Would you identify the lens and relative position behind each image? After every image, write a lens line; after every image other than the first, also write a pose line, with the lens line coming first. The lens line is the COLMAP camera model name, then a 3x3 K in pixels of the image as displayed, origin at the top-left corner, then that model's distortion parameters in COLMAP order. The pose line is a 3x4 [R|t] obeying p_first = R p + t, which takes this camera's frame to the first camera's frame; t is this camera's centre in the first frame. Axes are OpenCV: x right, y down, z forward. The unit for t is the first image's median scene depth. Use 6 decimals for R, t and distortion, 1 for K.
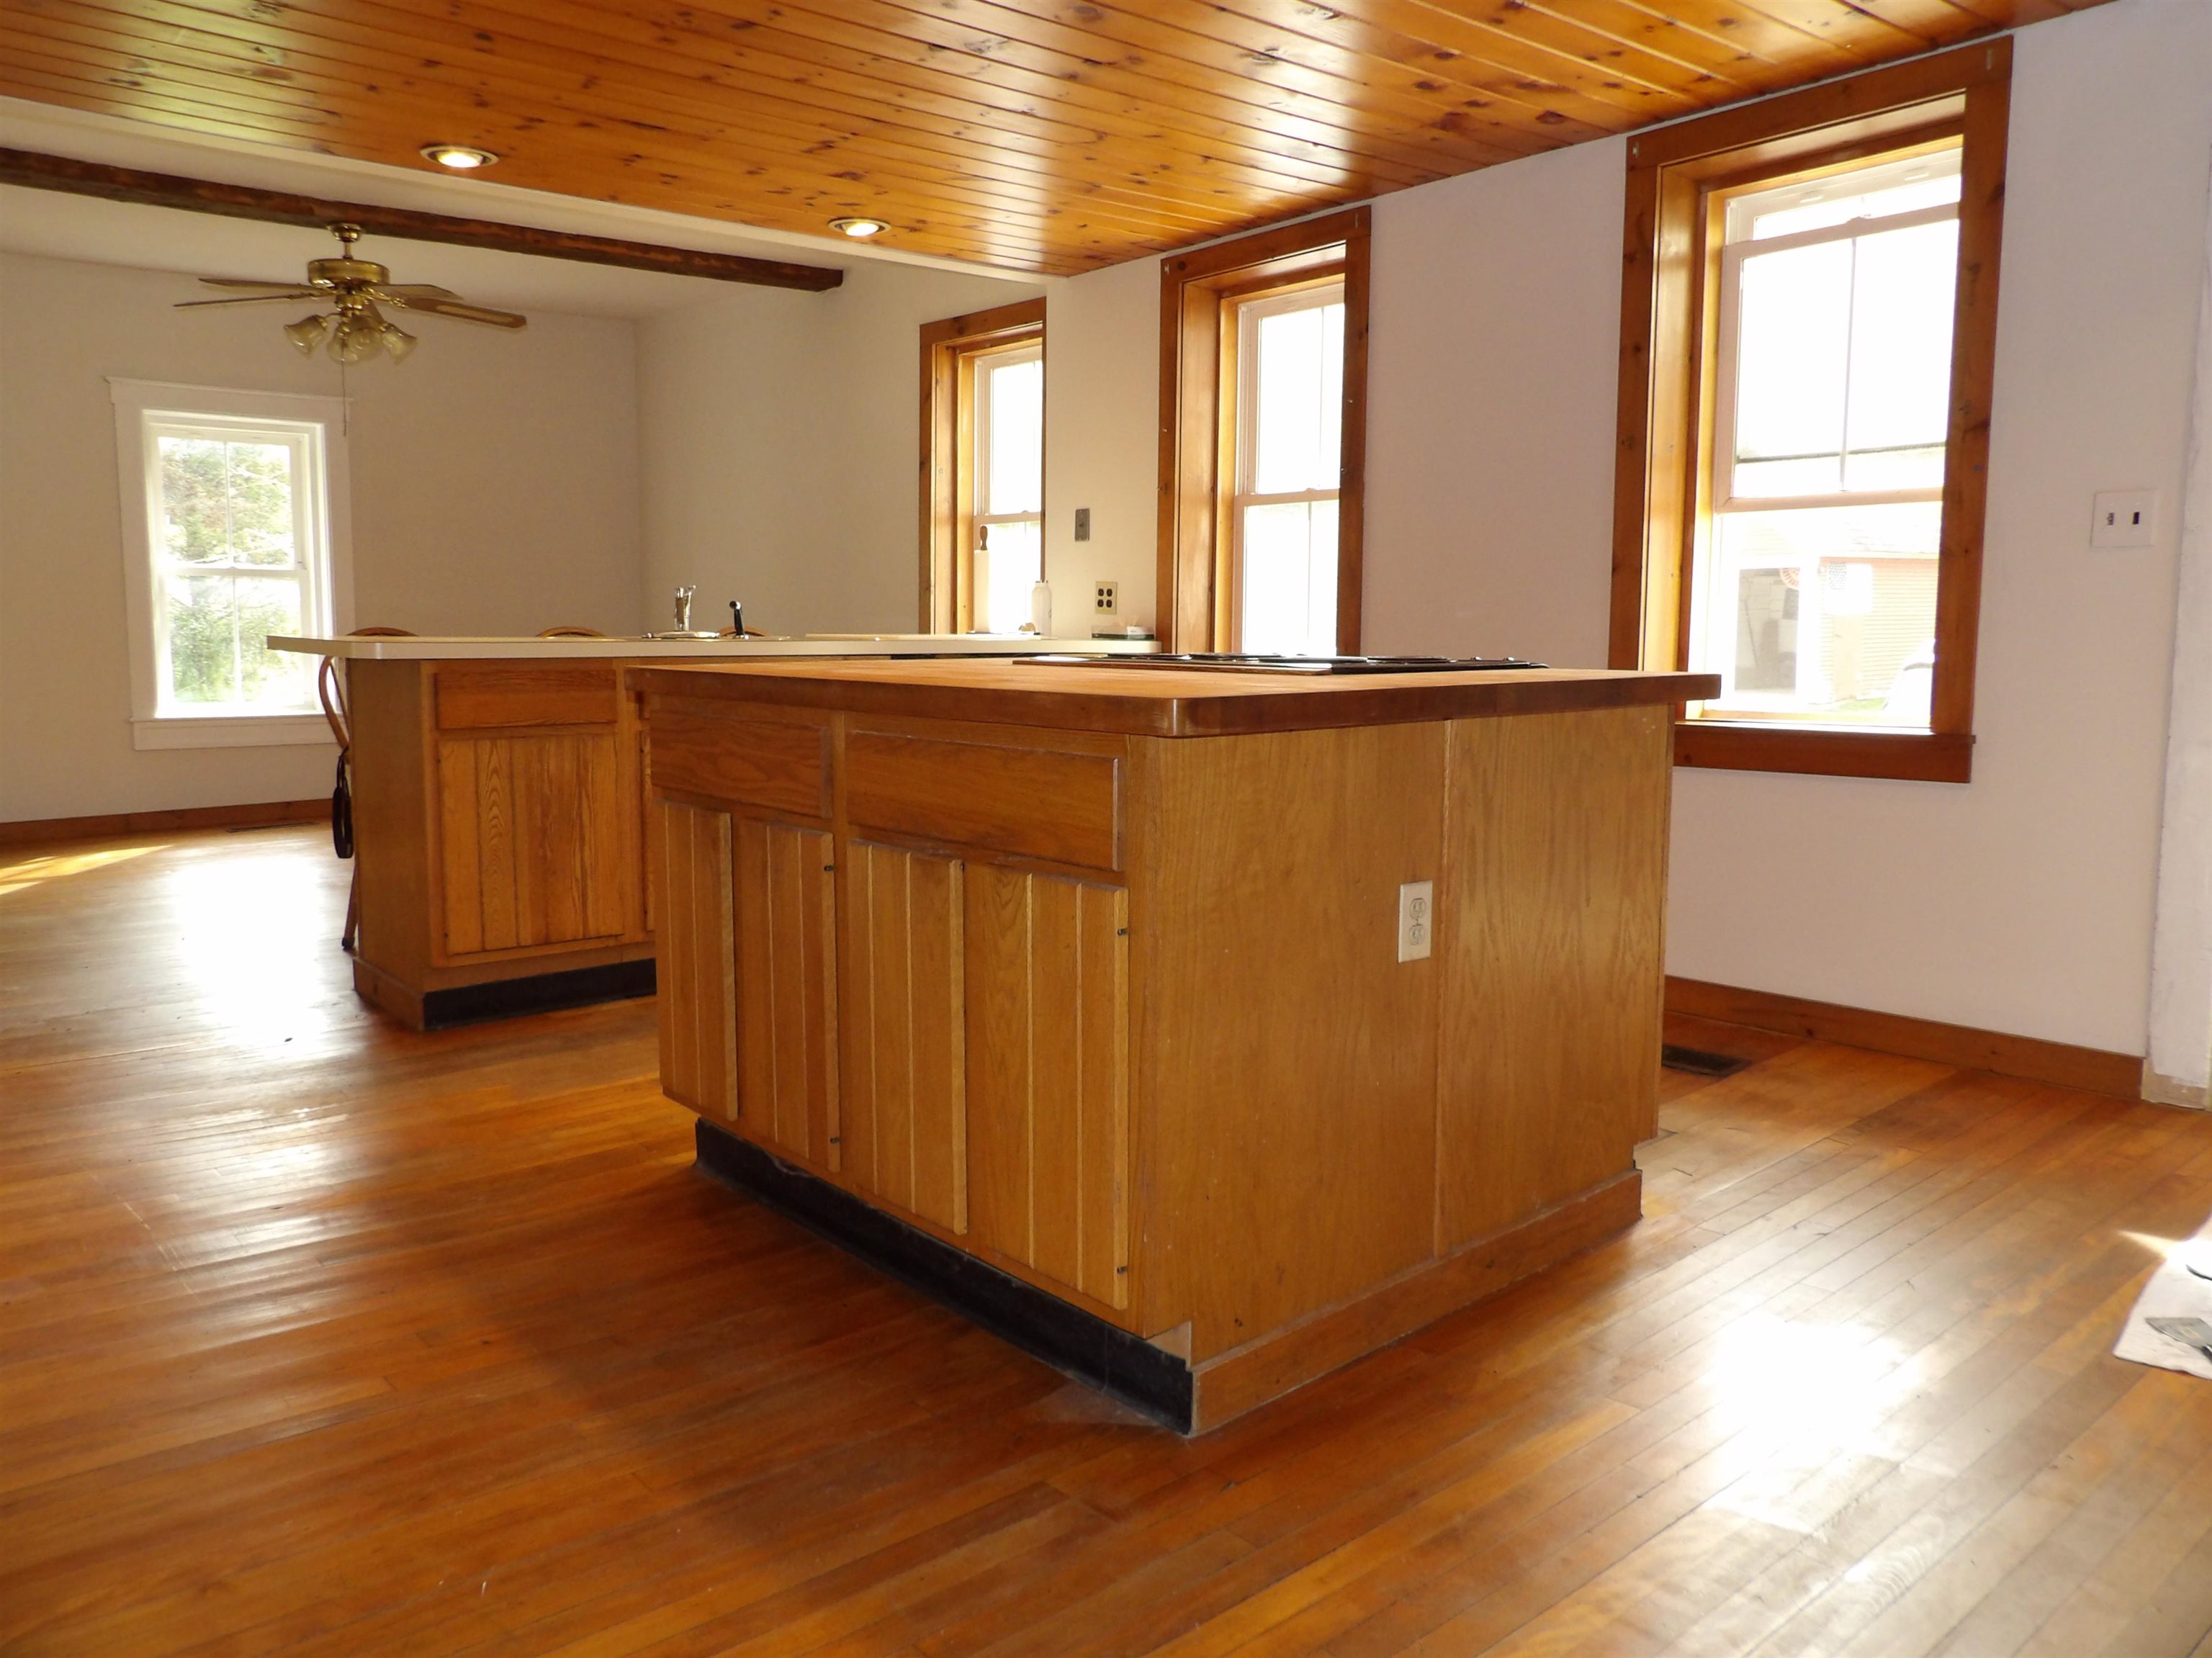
lens RADIAL K [[1693.2, 0, 1123.5], [0, 1693.2, 825.7], [0, 0, 1]] dist [-0.026122, 0.004027]
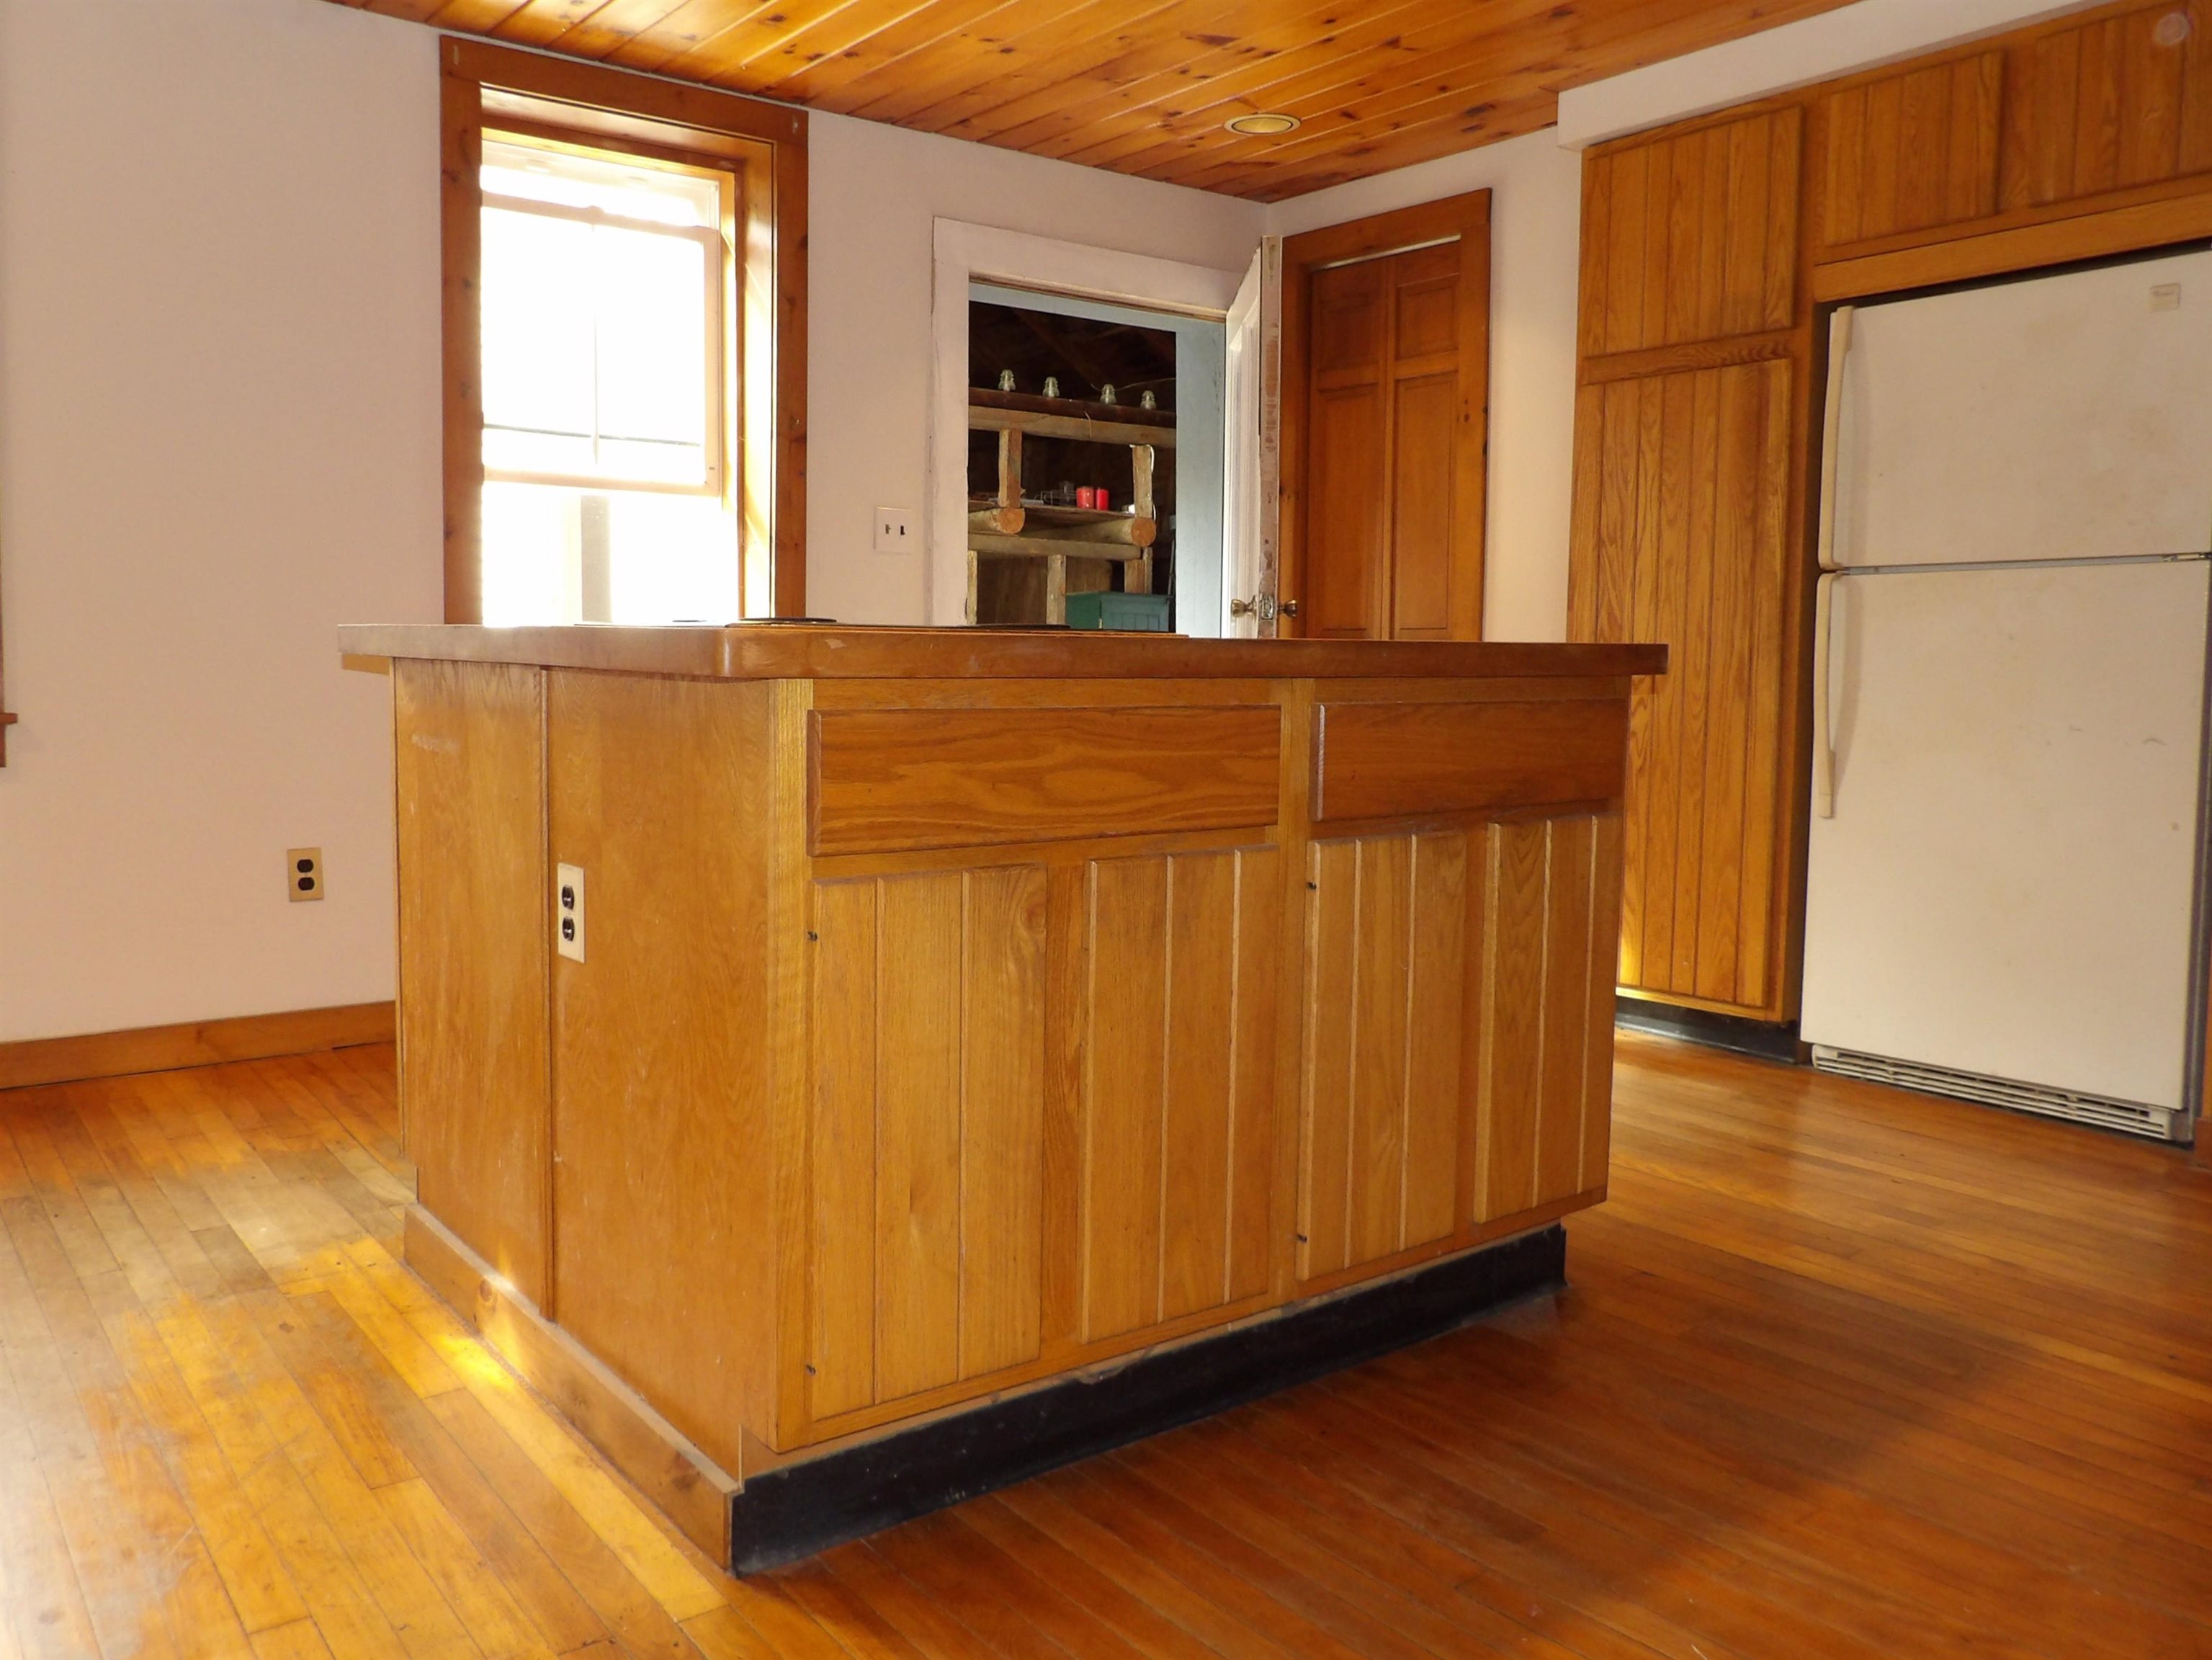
lens RADIAL K [[1693.5, 0, 1123.1], [0, 1693.5, 824.4], [0, 0, 1]] dist [-0.026122, 0.004027]
pose [[0.013850, -0.094791, 0.995401, -0.986315], [0.104956, 0.990135, 0.092829, -0.083638], [-0.994380, 0.103188, 0.023662, 1.121475]]
